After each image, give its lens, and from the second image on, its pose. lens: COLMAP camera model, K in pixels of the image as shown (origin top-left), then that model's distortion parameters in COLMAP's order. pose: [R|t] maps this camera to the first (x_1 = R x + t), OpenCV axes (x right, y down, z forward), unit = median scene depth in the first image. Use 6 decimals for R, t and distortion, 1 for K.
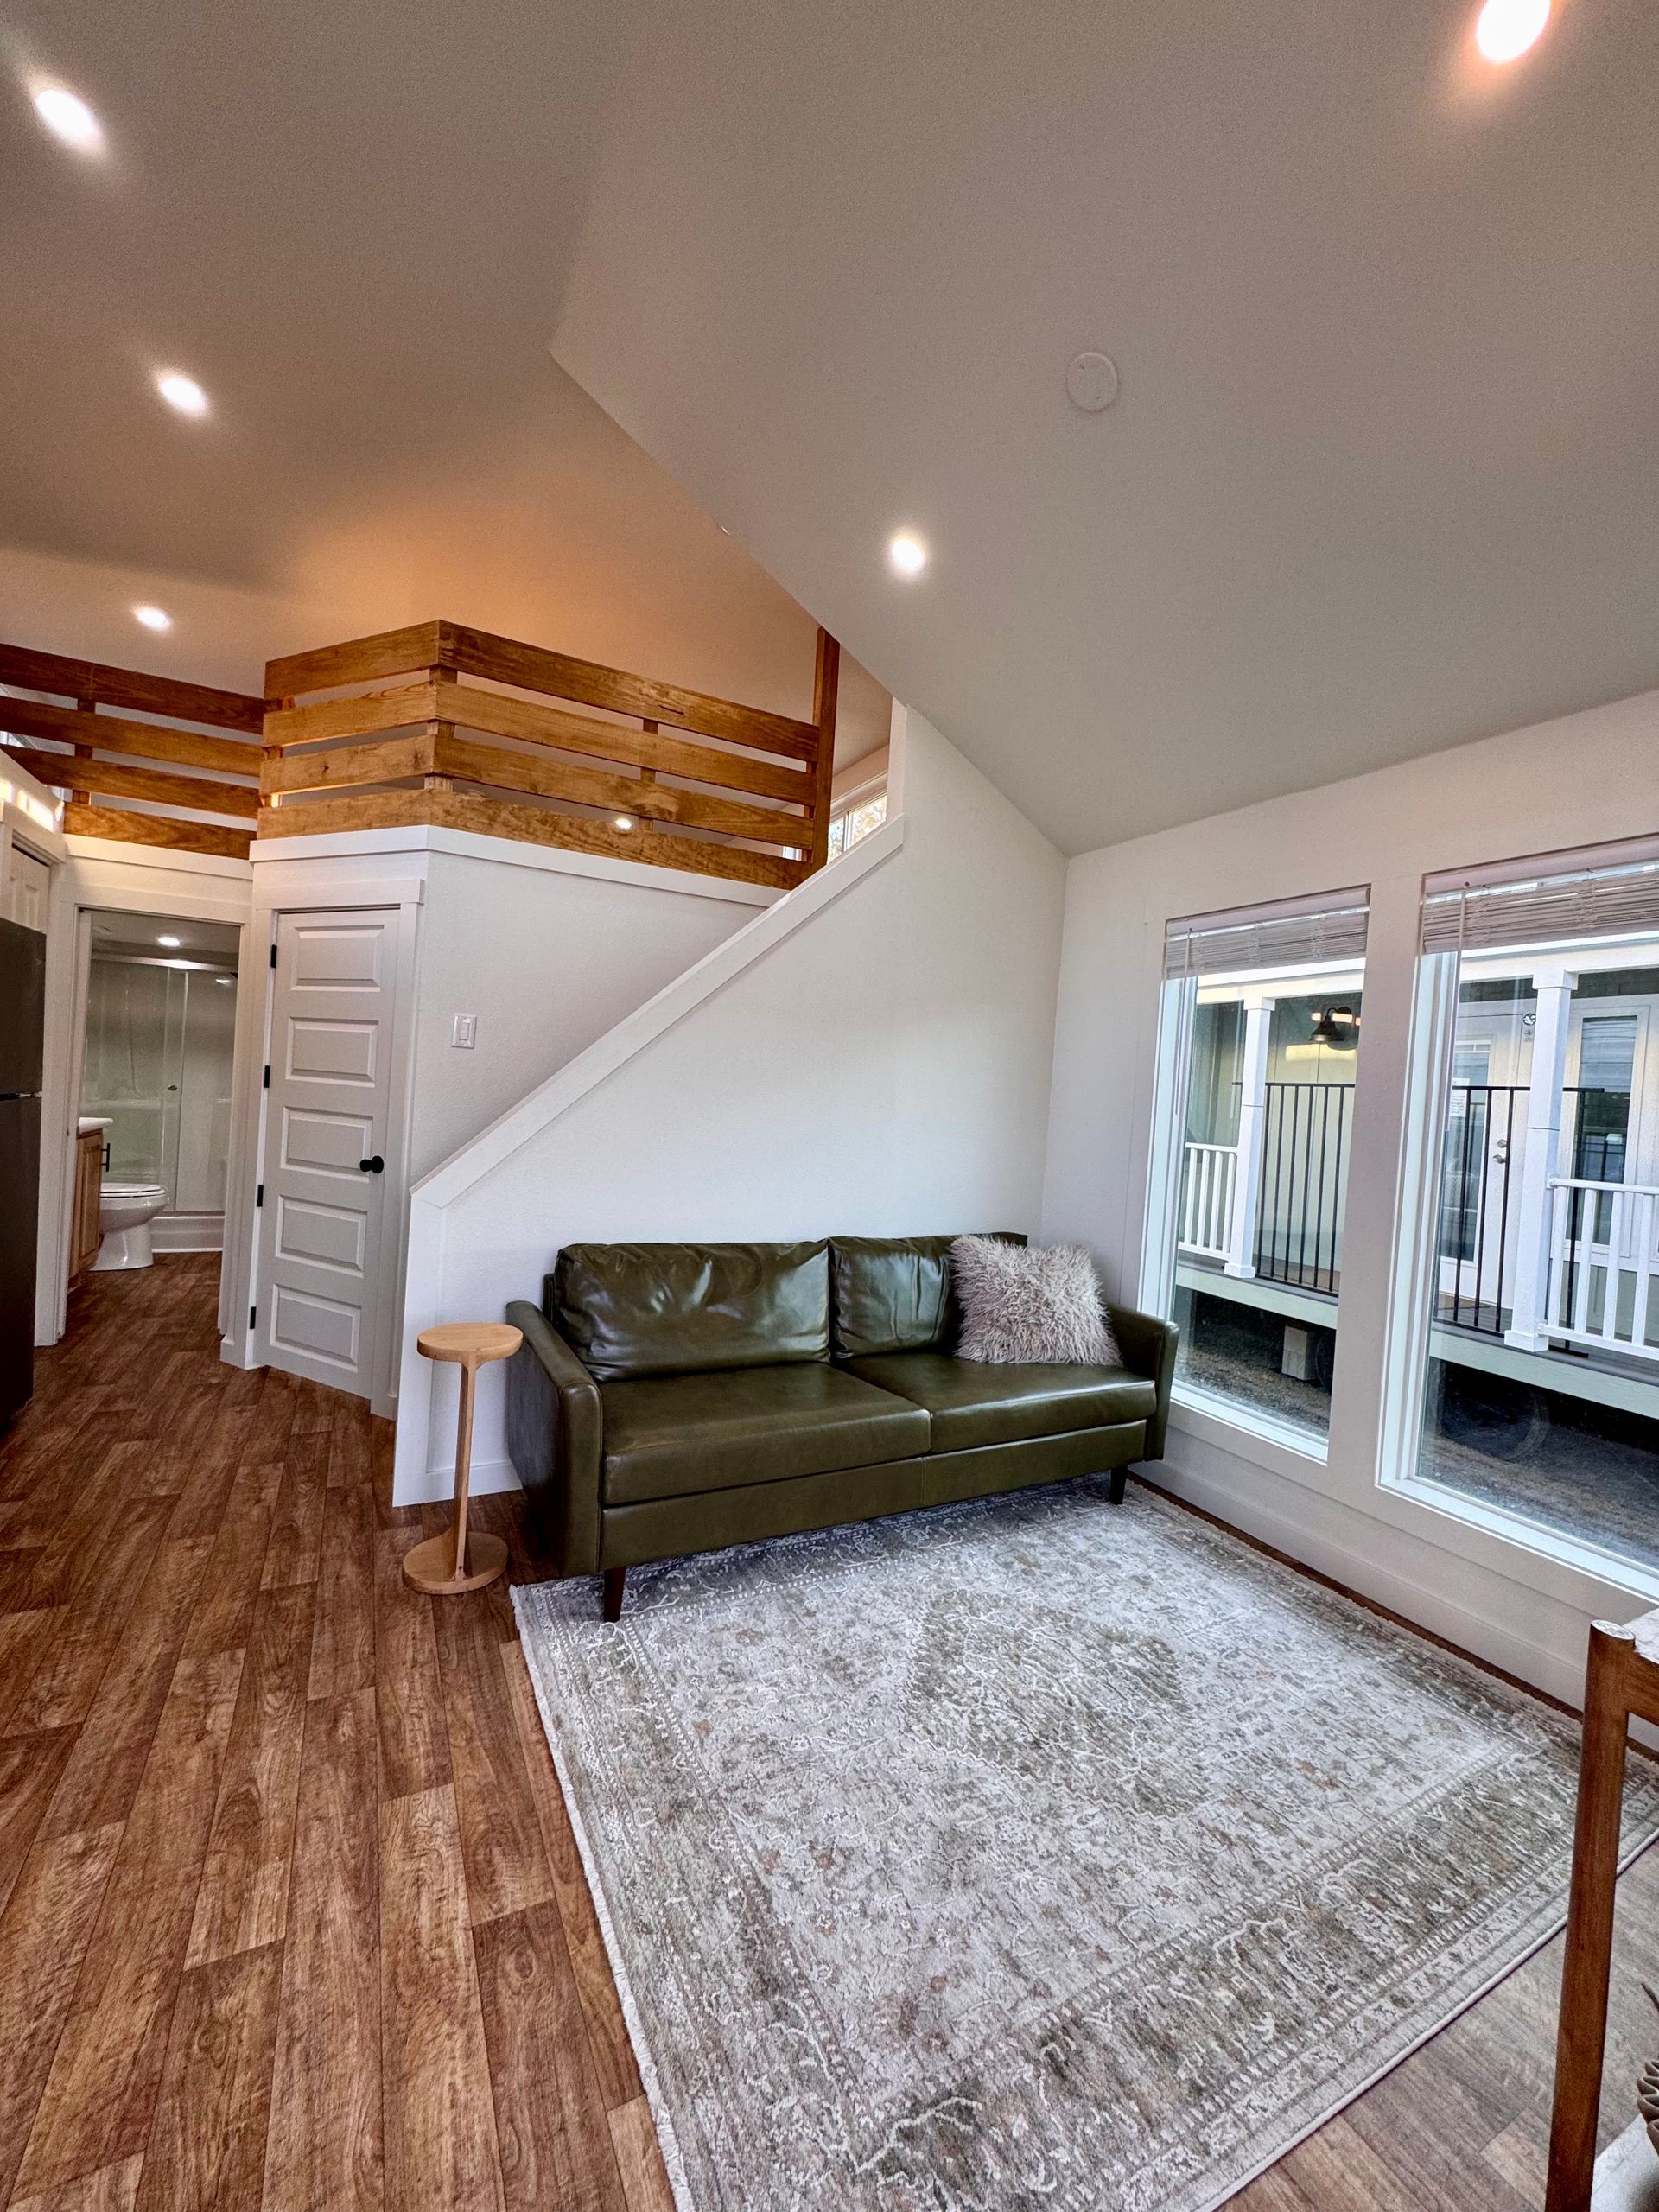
lens RADIAL K [[884.2, 0, 832.1], [0, 884.2, 1104.0], [0, 0, 1]] dist [-0.003892, 0.001067]
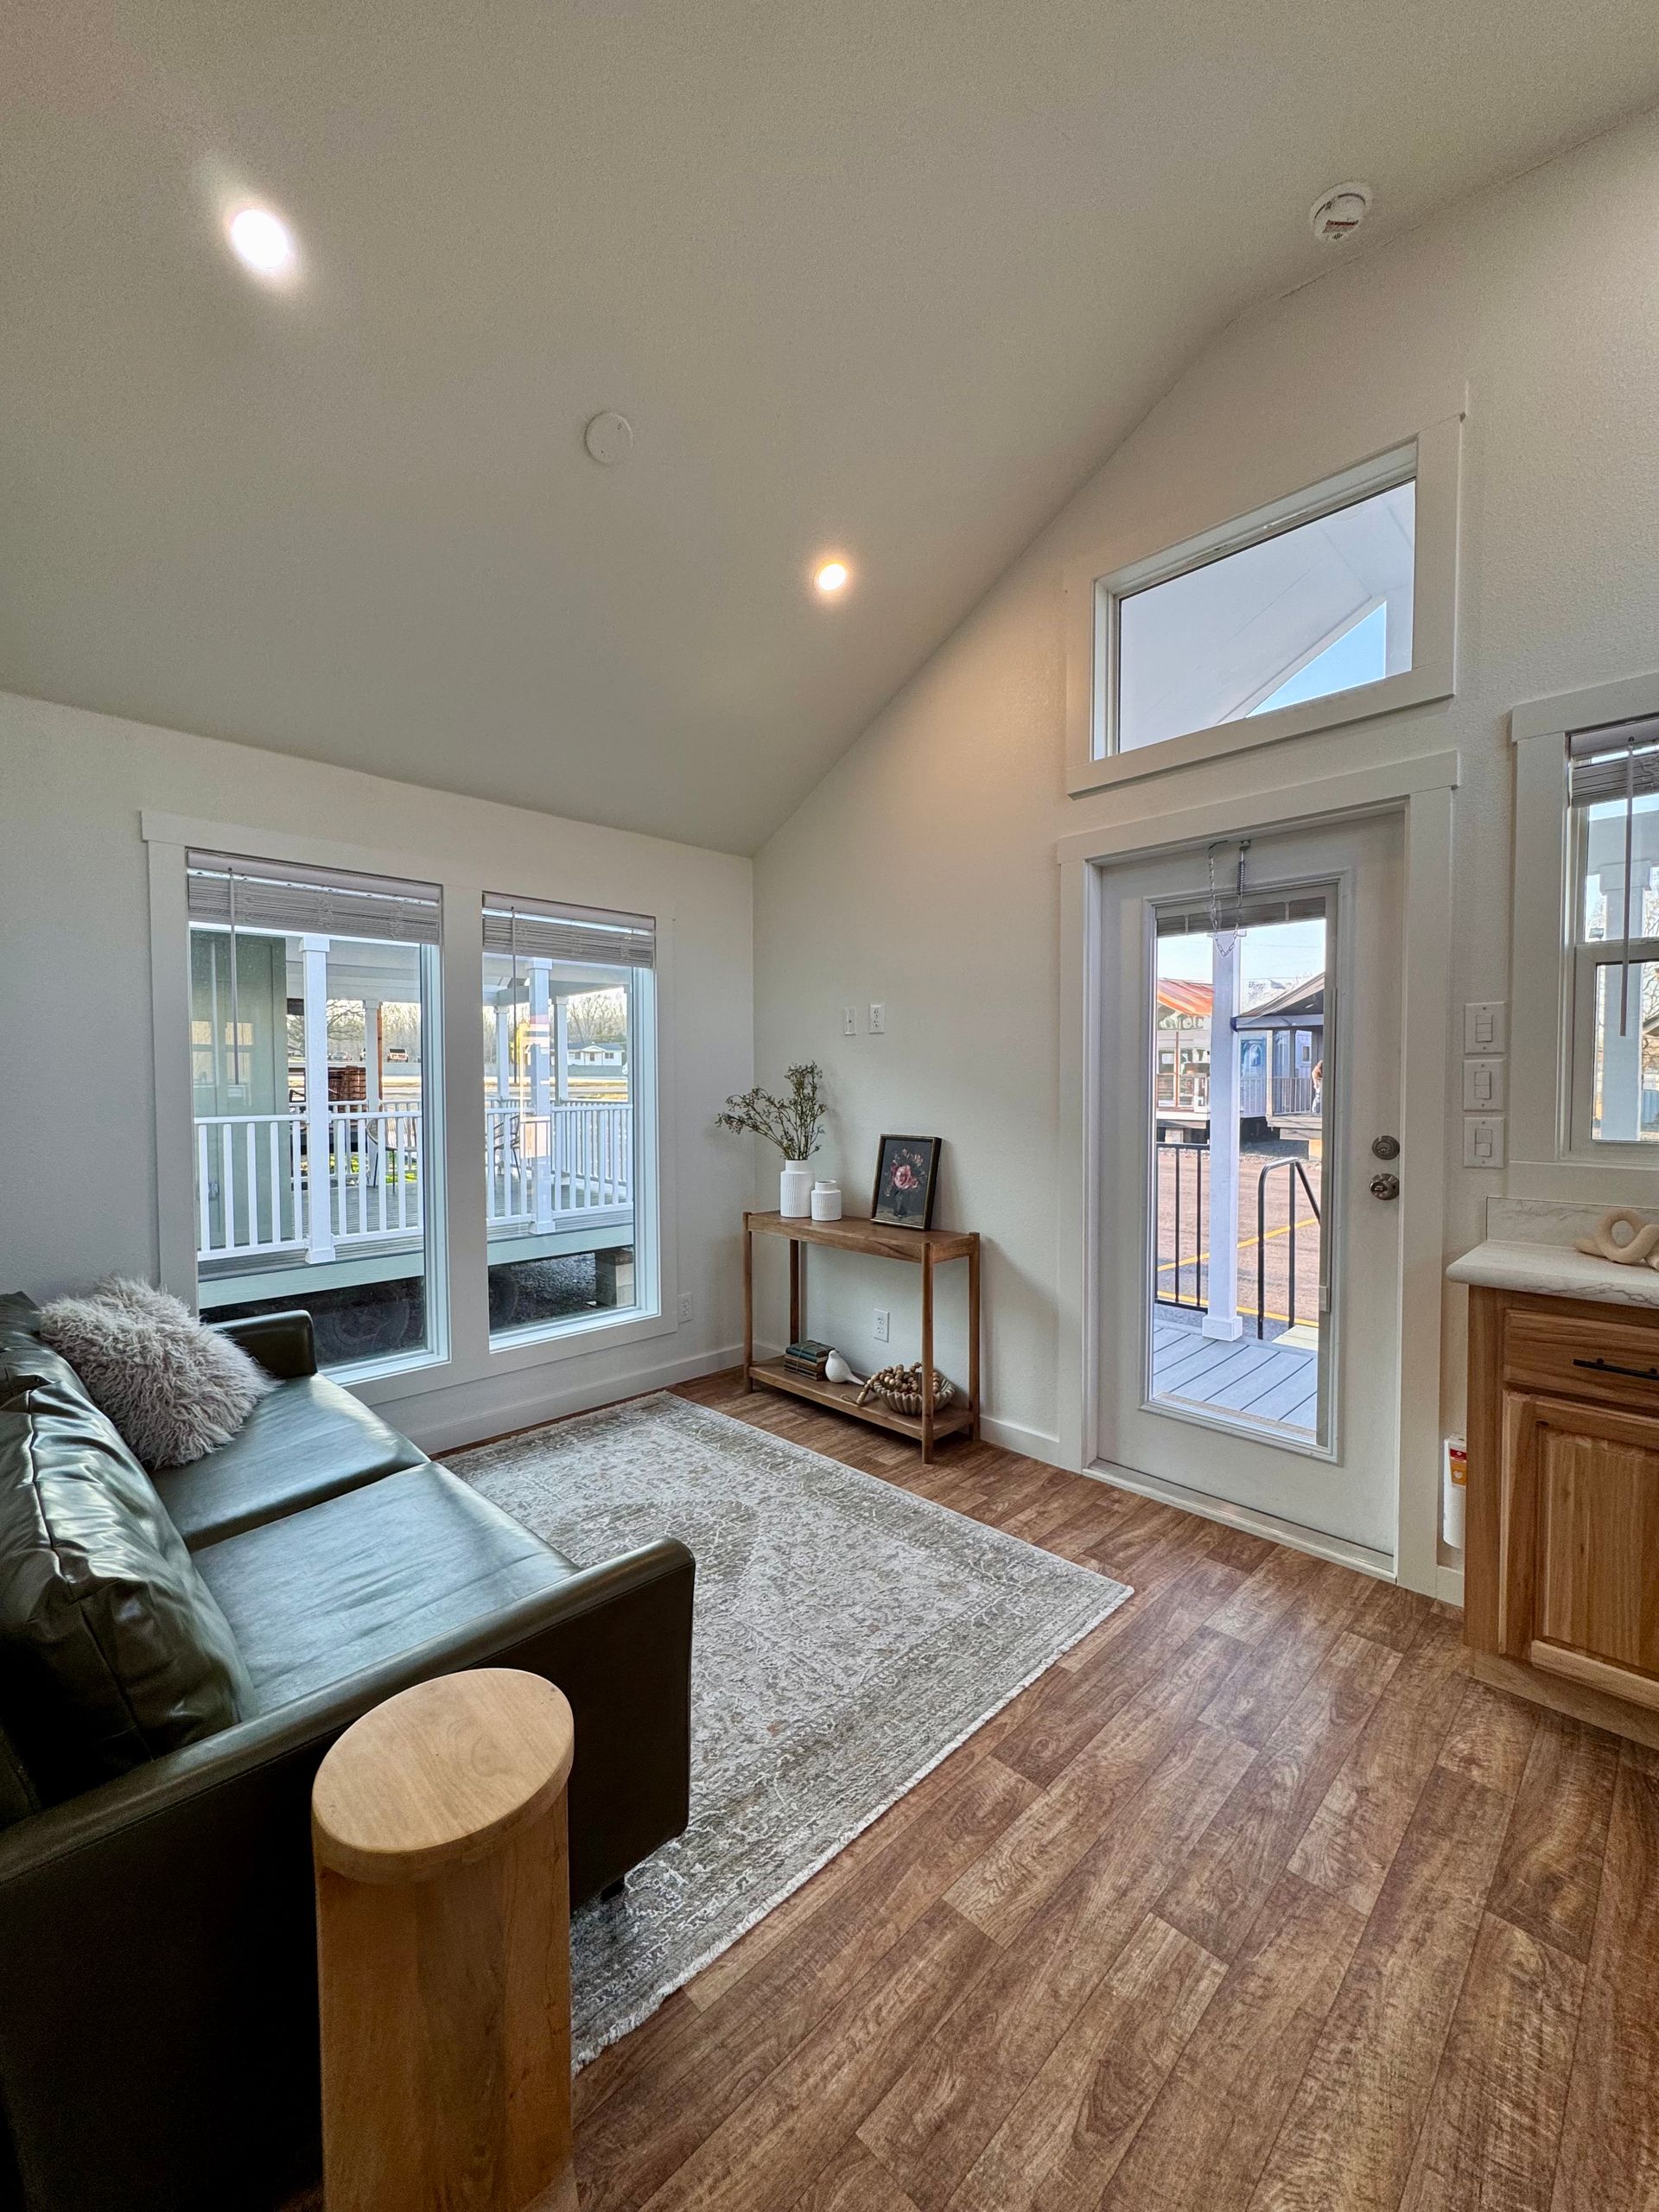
lens RADIAL K [[884.2, 0, 832.5], [0, 884.2, 1108.5], [0, 0, 1]] dist [-0.003892, 0.001067]
pose [[-0.288602, -0.095315, 0.952693, -1.312940], [-0.004928, 0.995167, 0.098072, -0.114973], [-0.957436, 0.023609, -0.287677, 1.511370]]
